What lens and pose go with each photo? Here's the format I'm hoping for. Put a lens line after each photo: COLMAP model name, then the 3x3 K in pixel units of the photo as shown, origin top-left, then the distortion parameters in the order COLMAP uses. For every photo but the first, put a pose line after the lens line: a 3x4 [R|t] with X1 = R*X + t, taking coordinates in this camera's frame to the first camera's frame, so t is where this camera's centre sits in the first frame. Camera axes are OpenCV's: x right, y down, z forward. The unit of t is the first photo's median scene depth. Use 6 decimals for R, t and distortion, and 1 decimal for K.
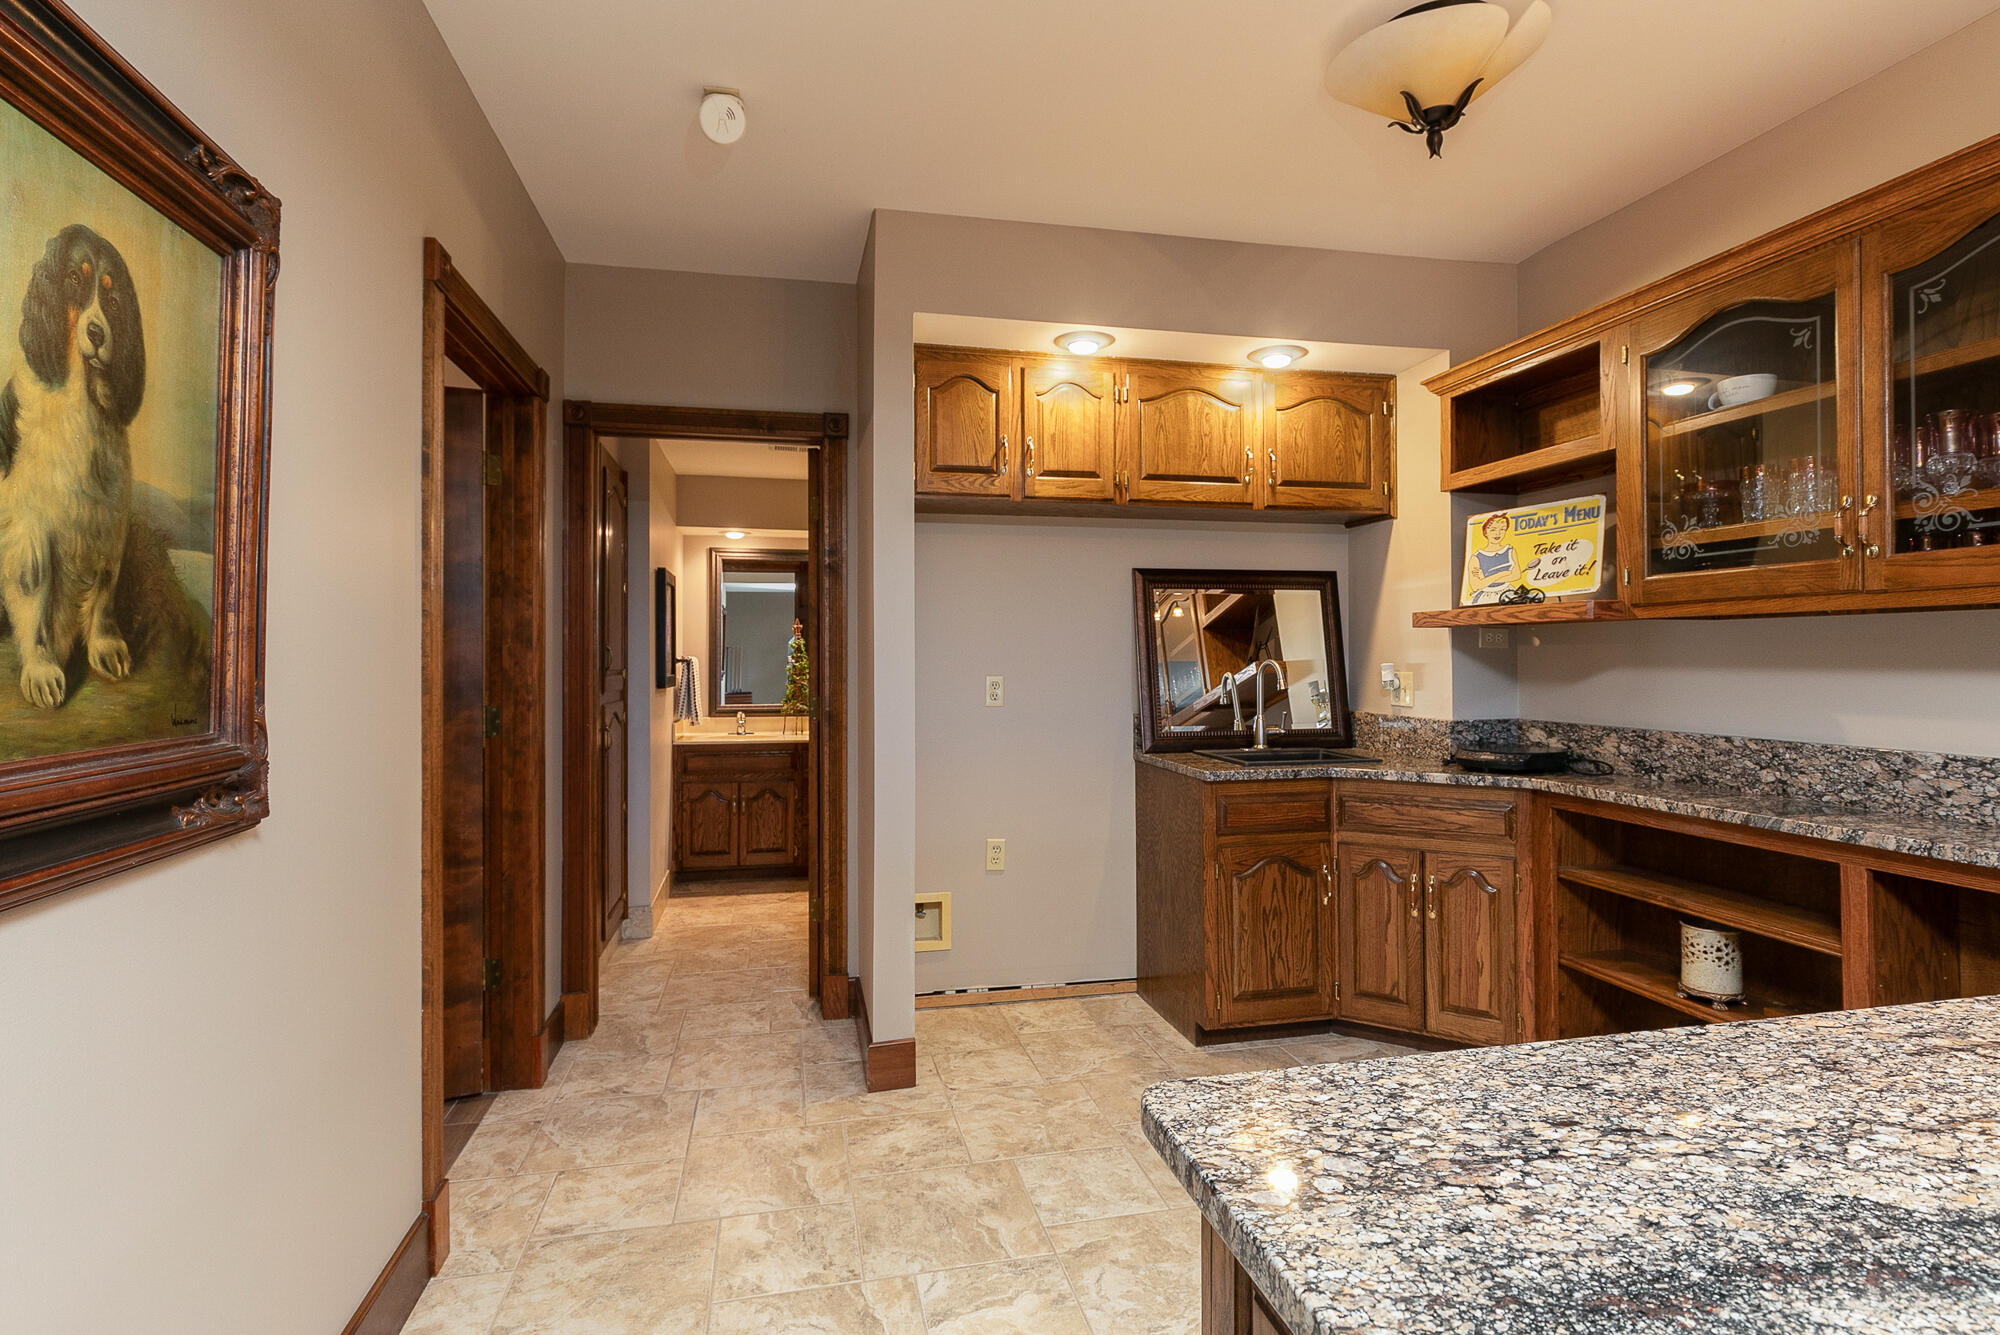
lens RADIAL K [[975.9, 0, 998.2], [0, 975.9, 647.7], [0, 0, 1]] dist [0.000436, 0.000133]
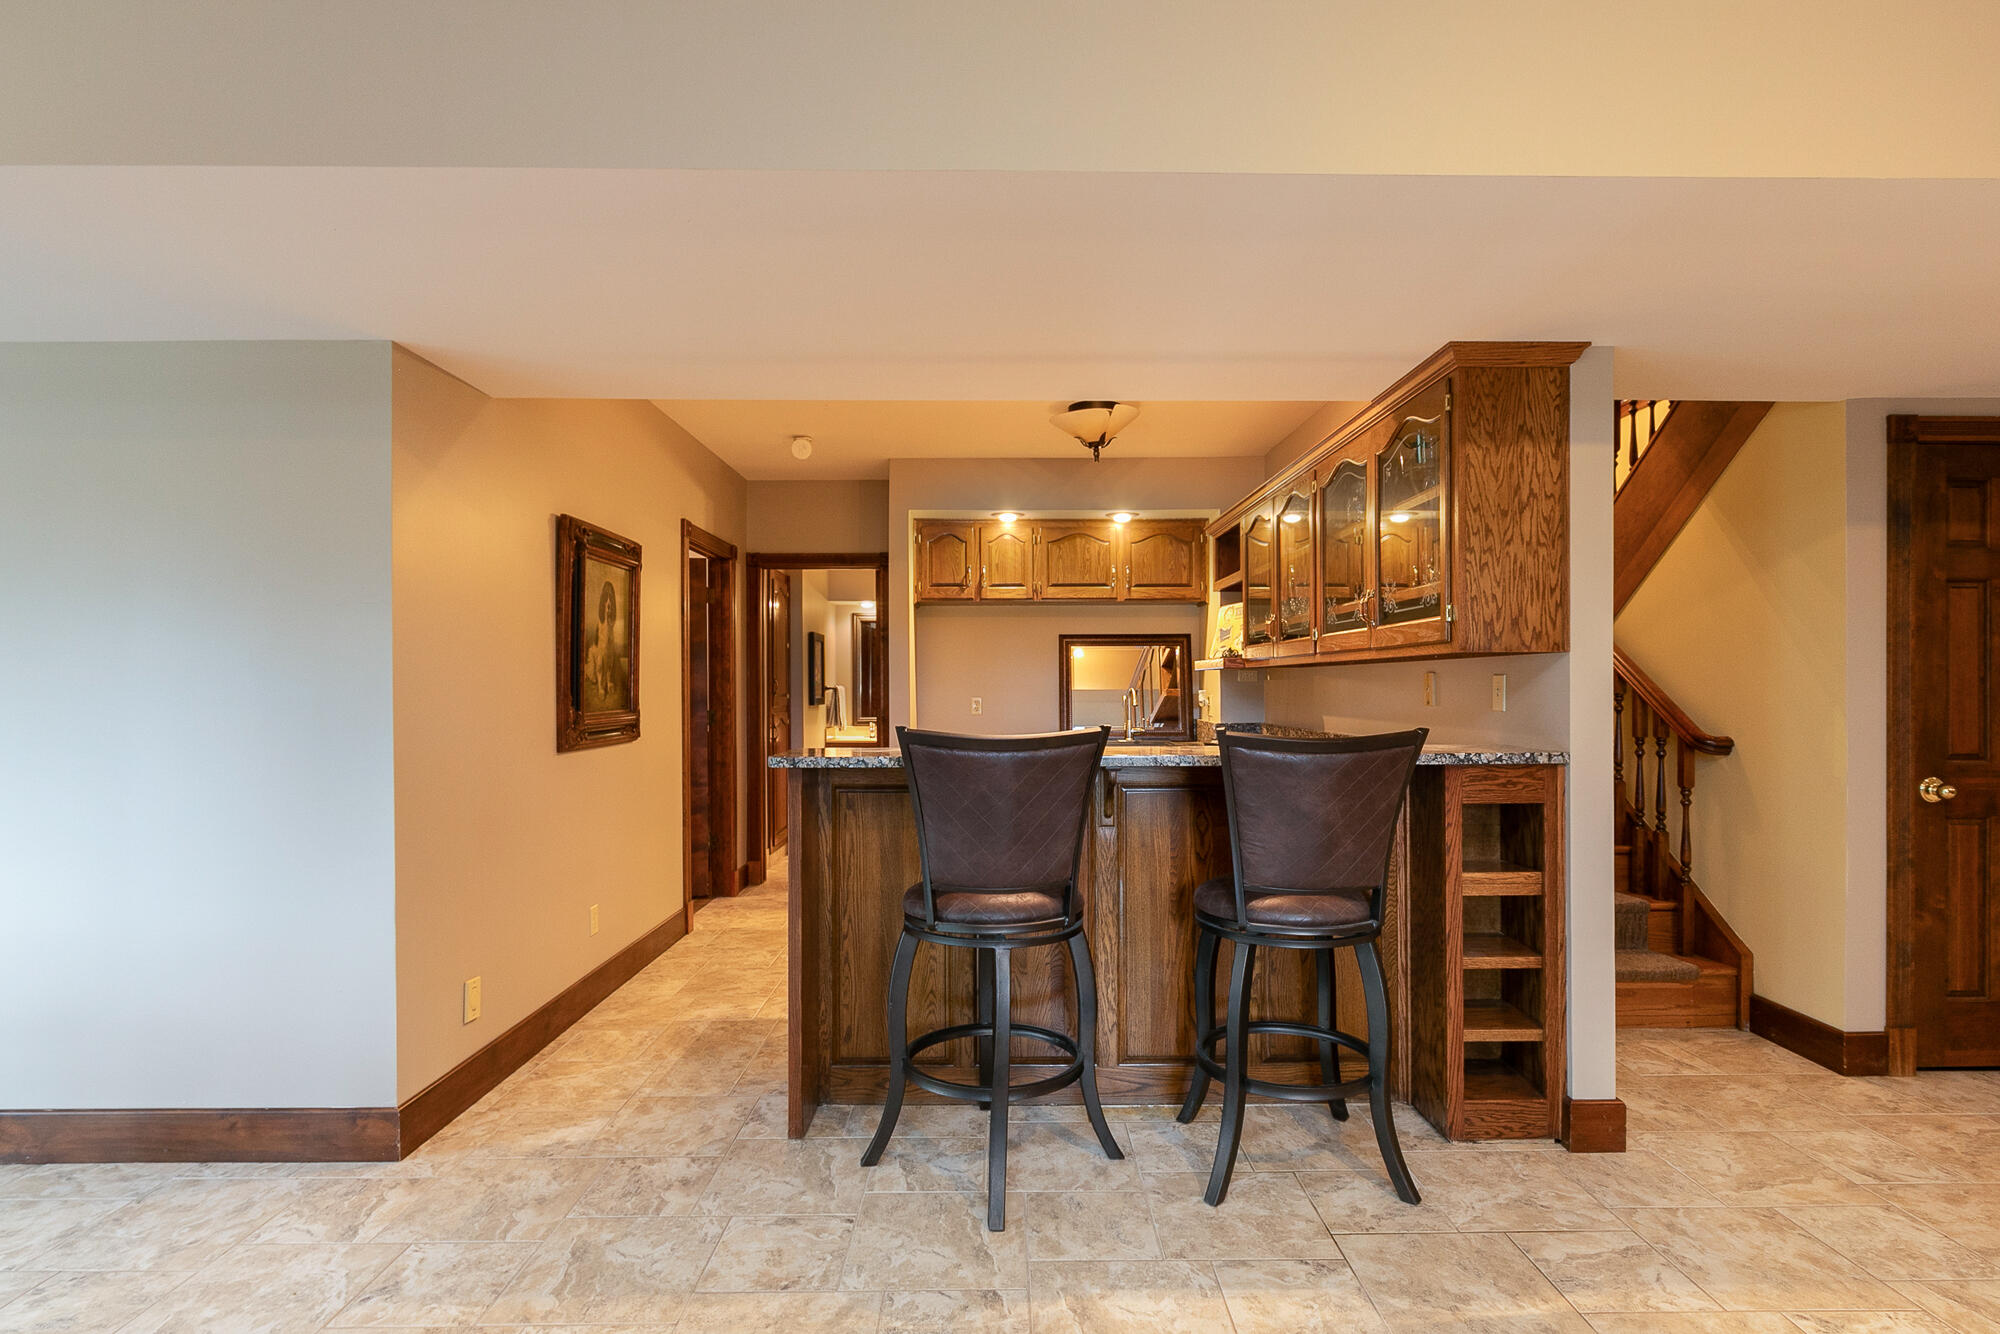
lens RADIAL K [[989.5, 0, 1010.6], [0, 989.5, 684.9], [0, 0, 1]] dist [-0.001114, -0.000446]
pose [[0.978749, -0.000309, -0.205060, 0.540391], [0.002354, 0.999950, 0.009730, -0.013602], [0.205047, -0.010006, 0.978701, -0.937552]]
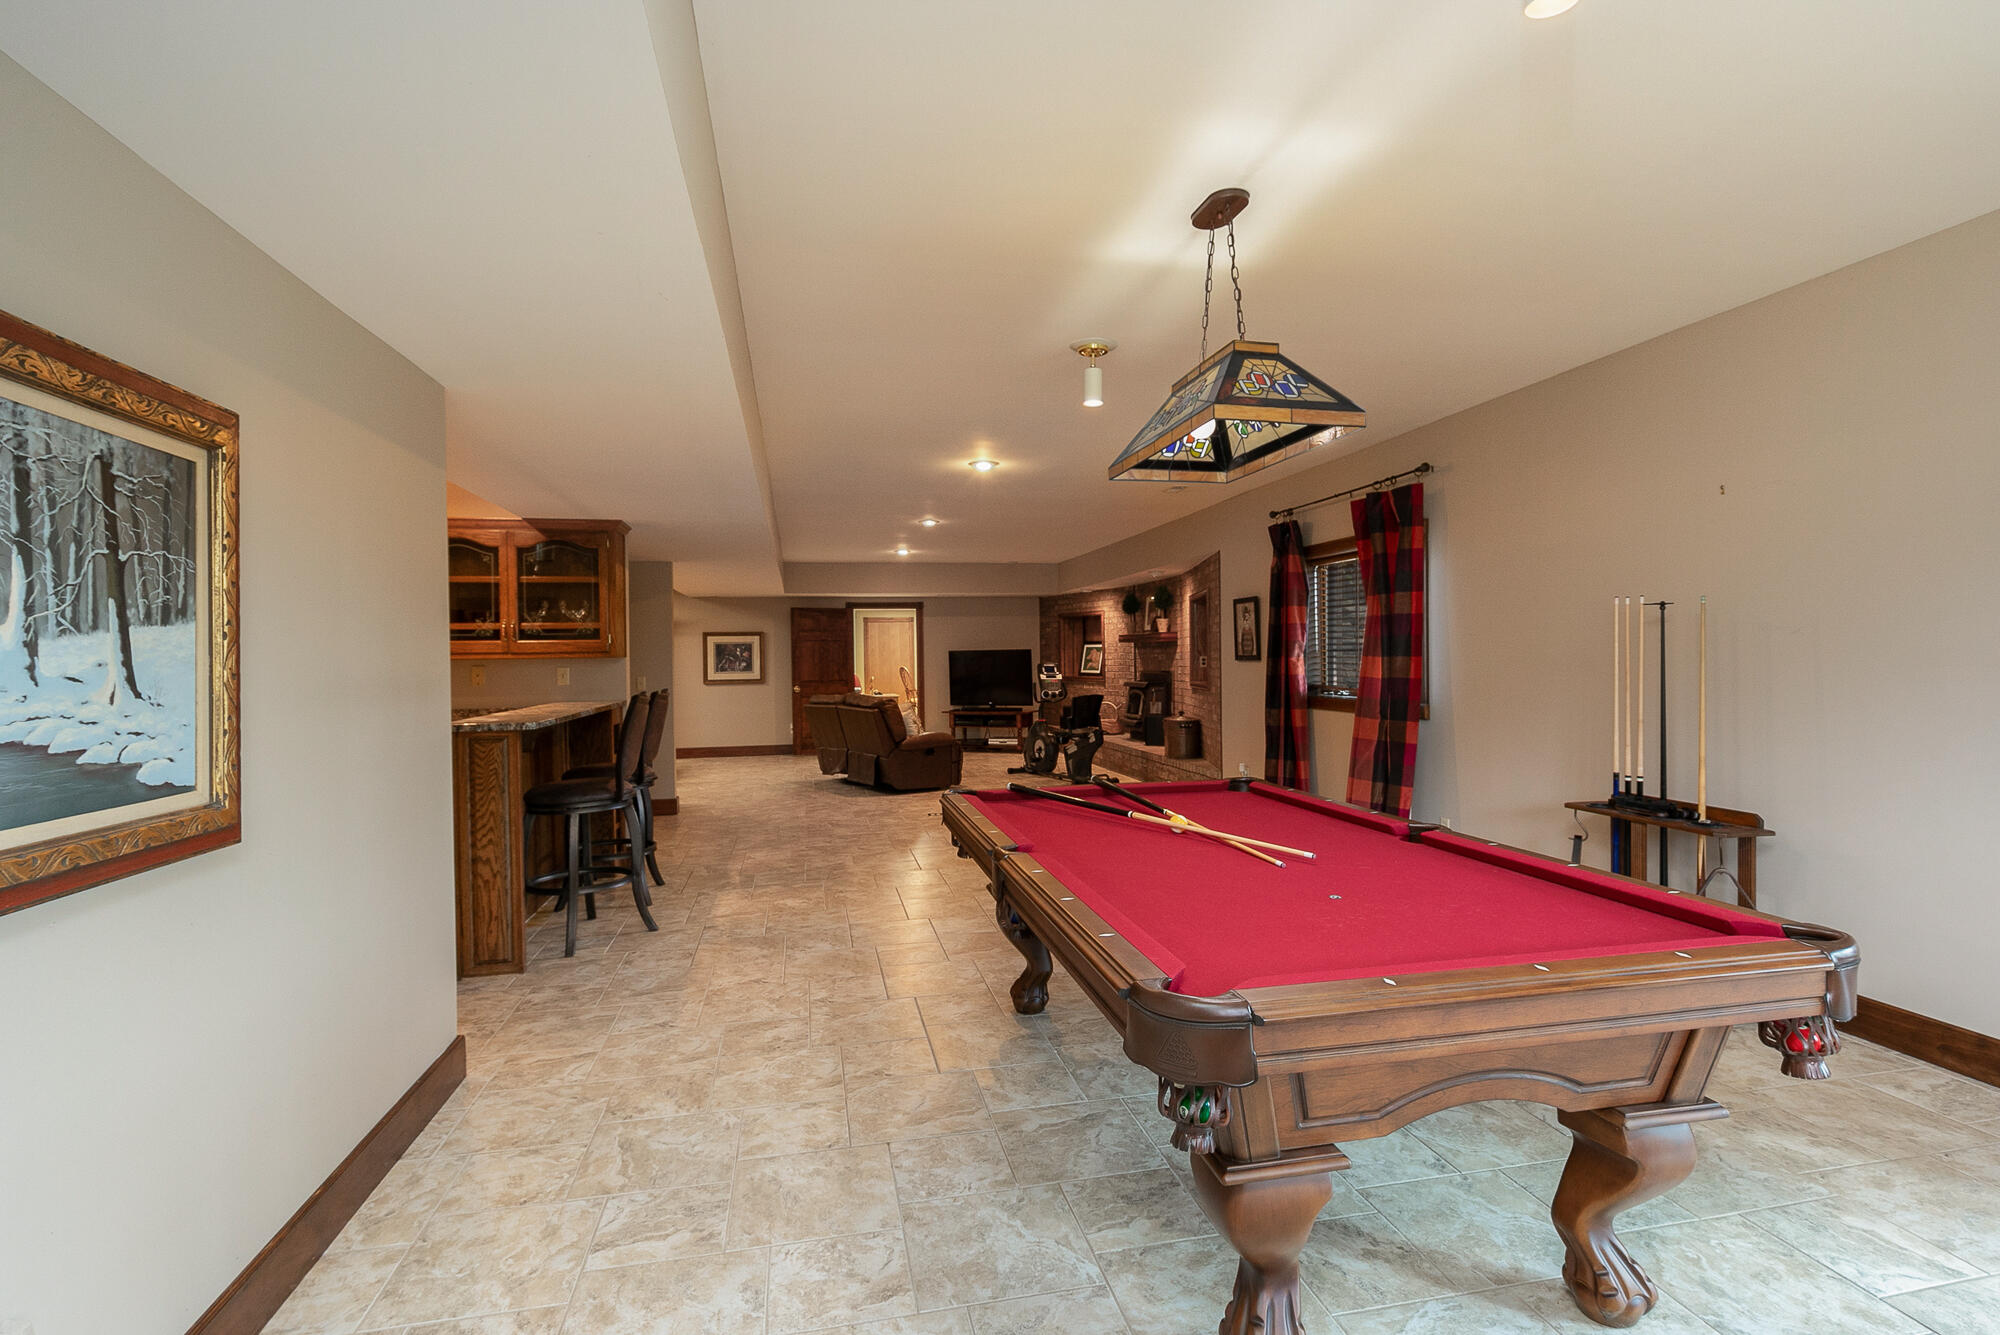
lens RADIAL K [[964.5, 0, 1000.0], [0, 964.5, 667.5], [0, 0, 1]] dist [0.002811, 0.000261]
pose [[0.008802, -0.008410, 0.999926, -1.321204], [0.001792, 0.999963, 0.008395, -0.027380], [-0.999960, 0.001718, 0.008817, -0.760442]]
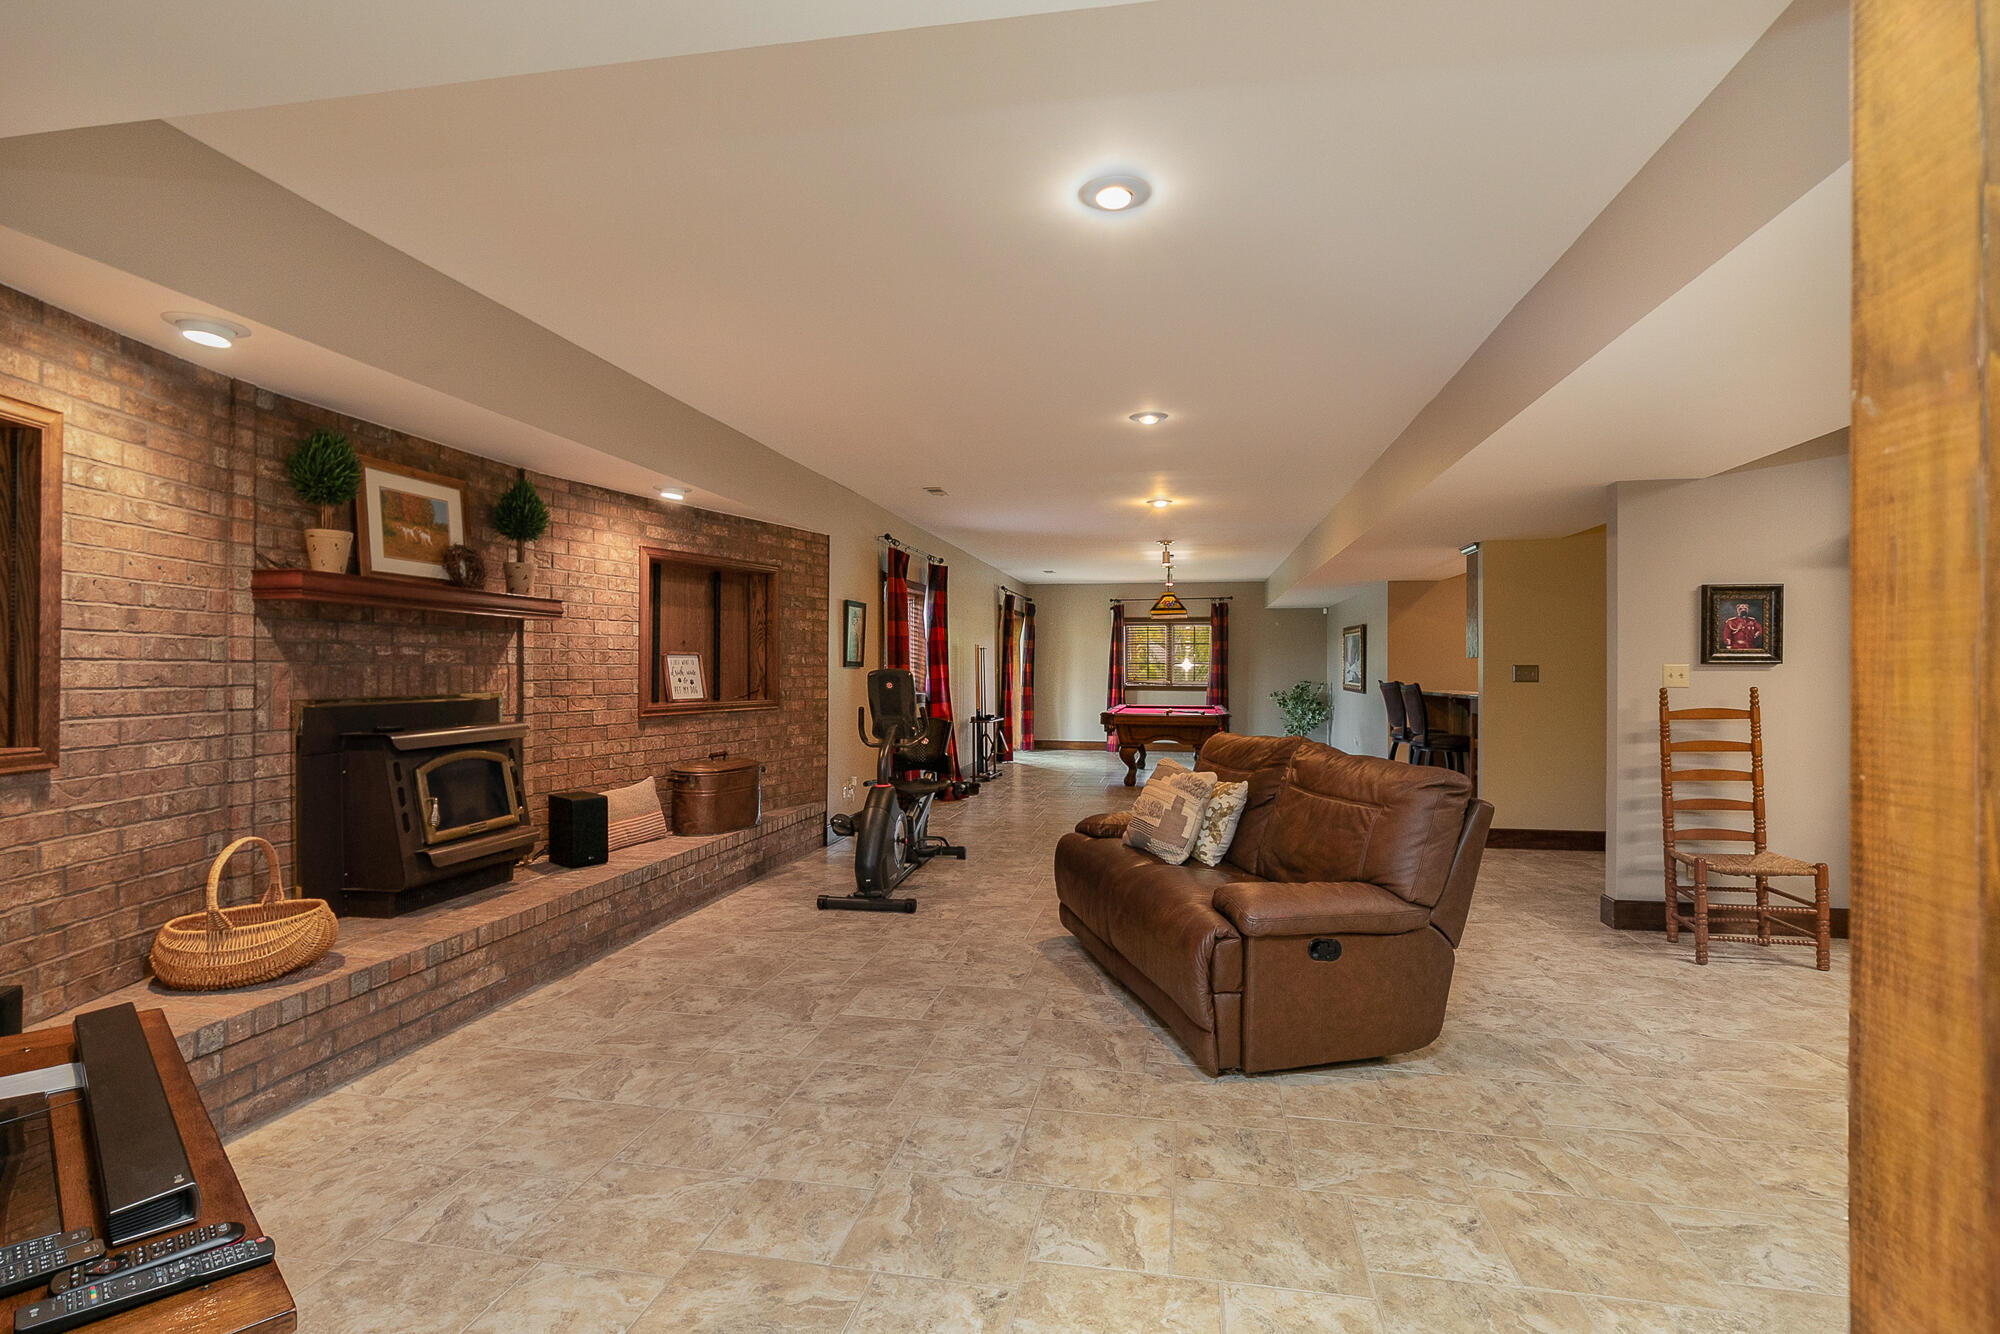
lens RADIAL K [[964.5, 0, 1000.0], [0, 964.5, 667.0], [0, 0, 1]] dist [0.002811, 0.000261]
pose [[-0.394509, -0.001653, -0.918891, 3.644477], [0.005883, 0.999973, -0.004324, -0.008370], [0.918873, -0.007112, -0.394488, -0.042233]]
